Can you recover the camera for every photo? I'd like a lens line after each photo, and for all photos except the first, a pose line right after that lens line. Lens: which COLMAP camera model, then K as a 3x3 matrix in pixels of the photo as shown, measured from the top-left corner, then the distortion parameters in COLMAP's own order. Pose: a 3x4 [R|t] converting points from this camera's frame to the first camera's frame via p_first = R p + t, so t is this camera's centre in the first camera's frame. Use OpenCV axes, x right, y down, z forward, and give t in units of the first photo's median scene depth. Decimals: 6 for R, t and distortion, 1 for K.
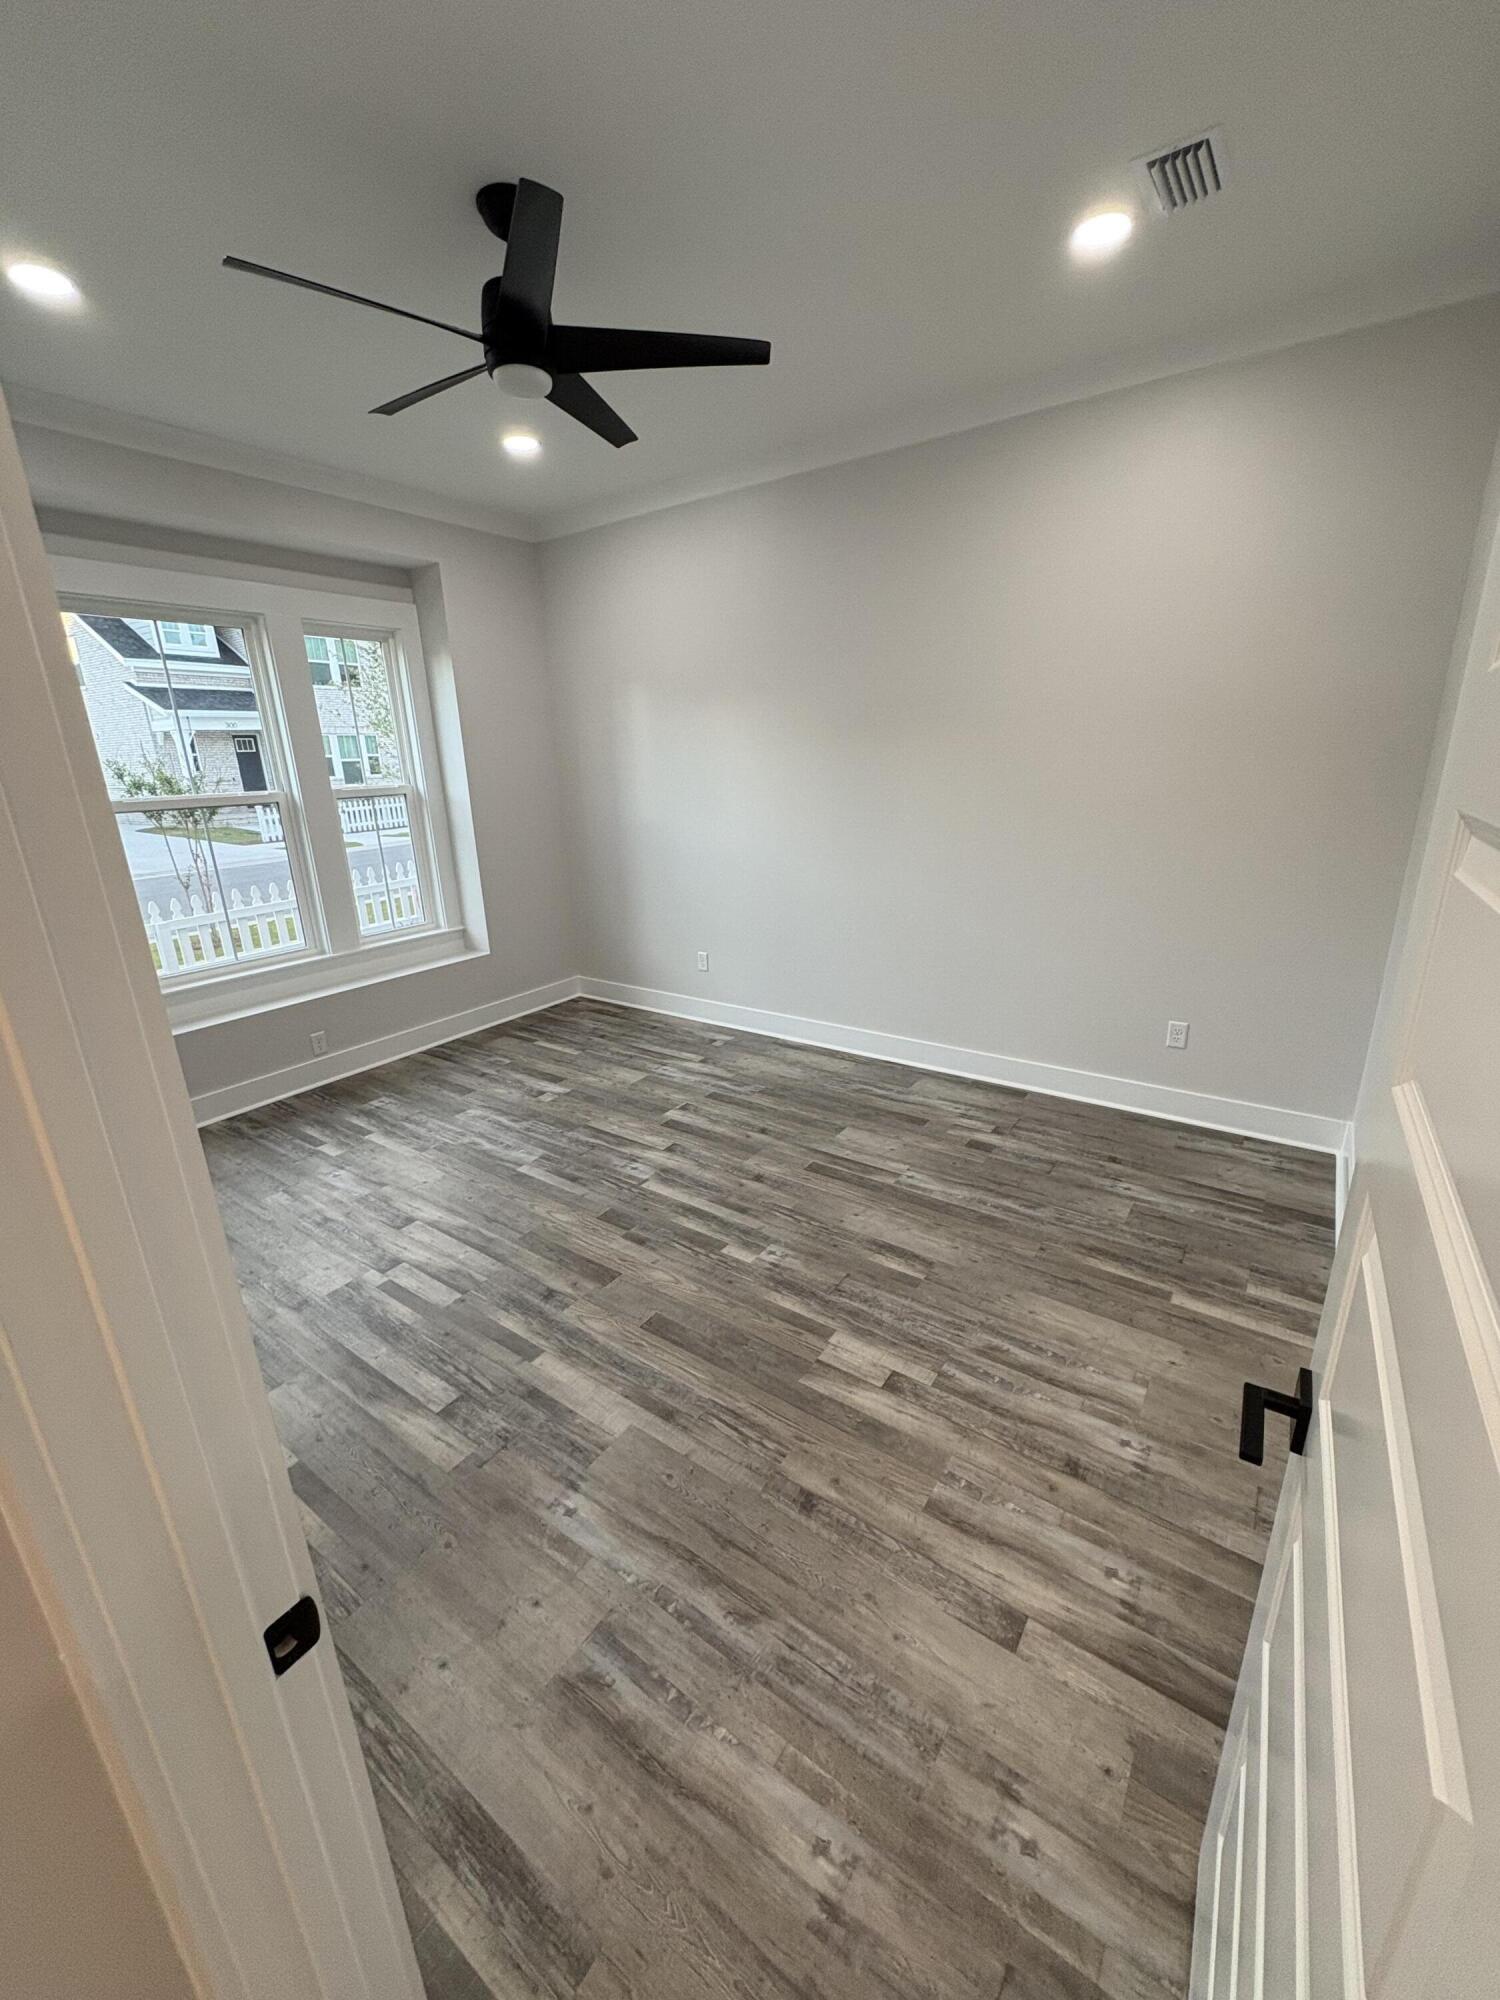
lens RADIAL K [[805.6, 0, 751.1], [0, 805.6, 1009.3], [0, 0, 1]] dist [0.001513, 0.000168]
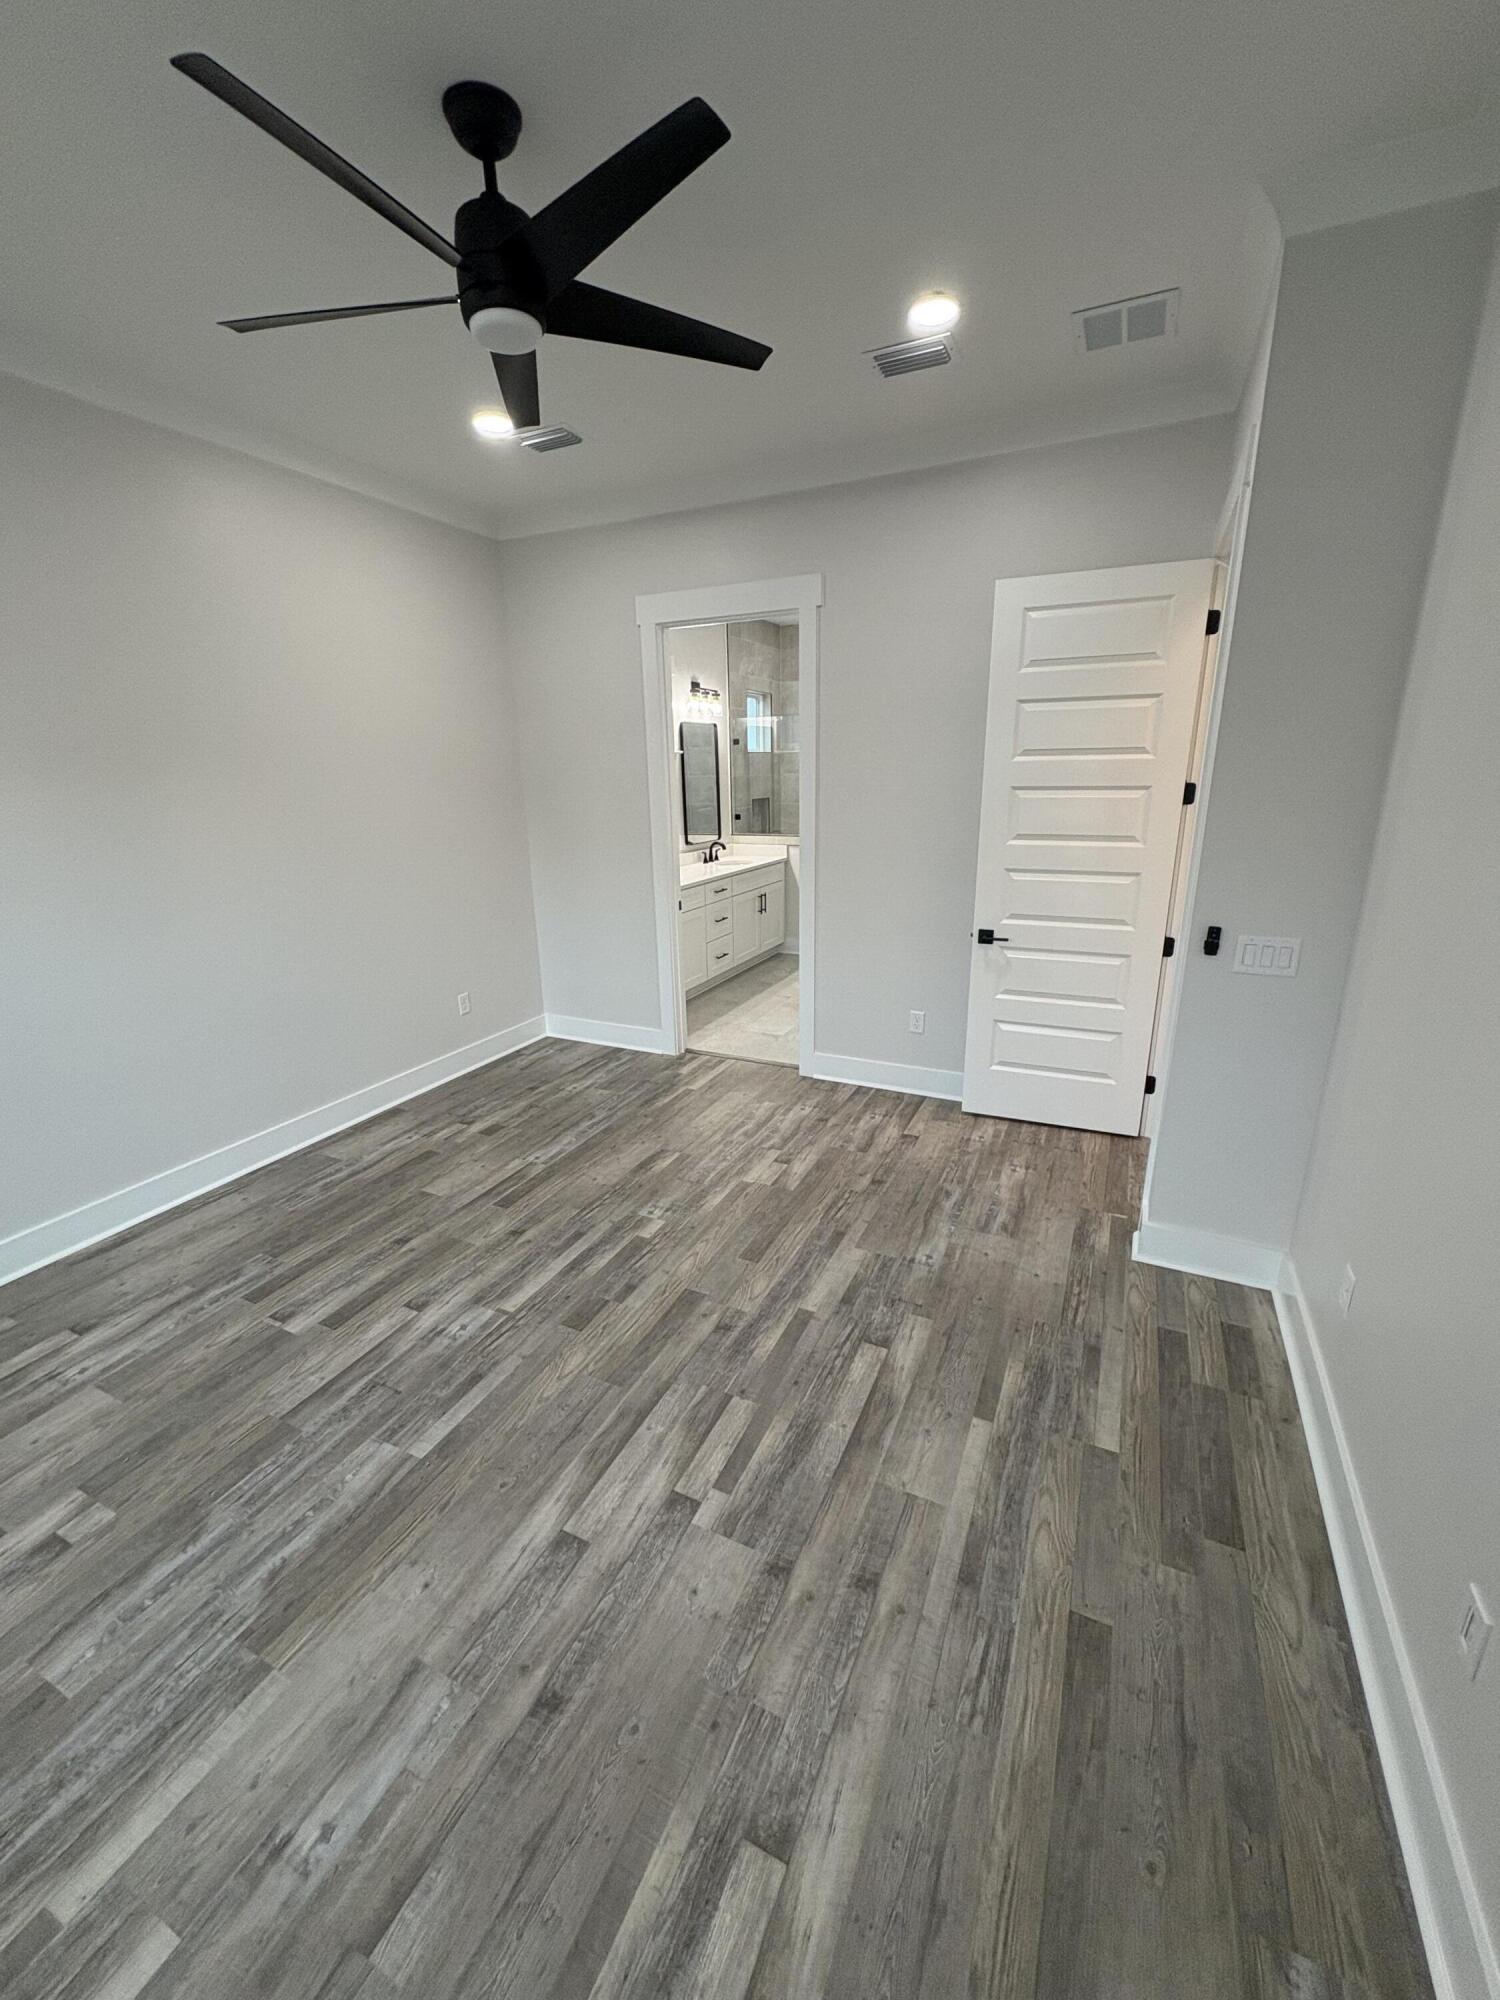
lens RADIAL K [[805.6, 0, 750.9], [0, 805.6, 995.4], [0, 0, 1]] dist [0.001513, 0.000168]
pose [[-0.179290, -0.235395, 0.955220, -0.971704], [0.319783, 0.904282, 0.282864, -0.245109], [-0.930373, 0.356178, -0.086854, 0.807432]]
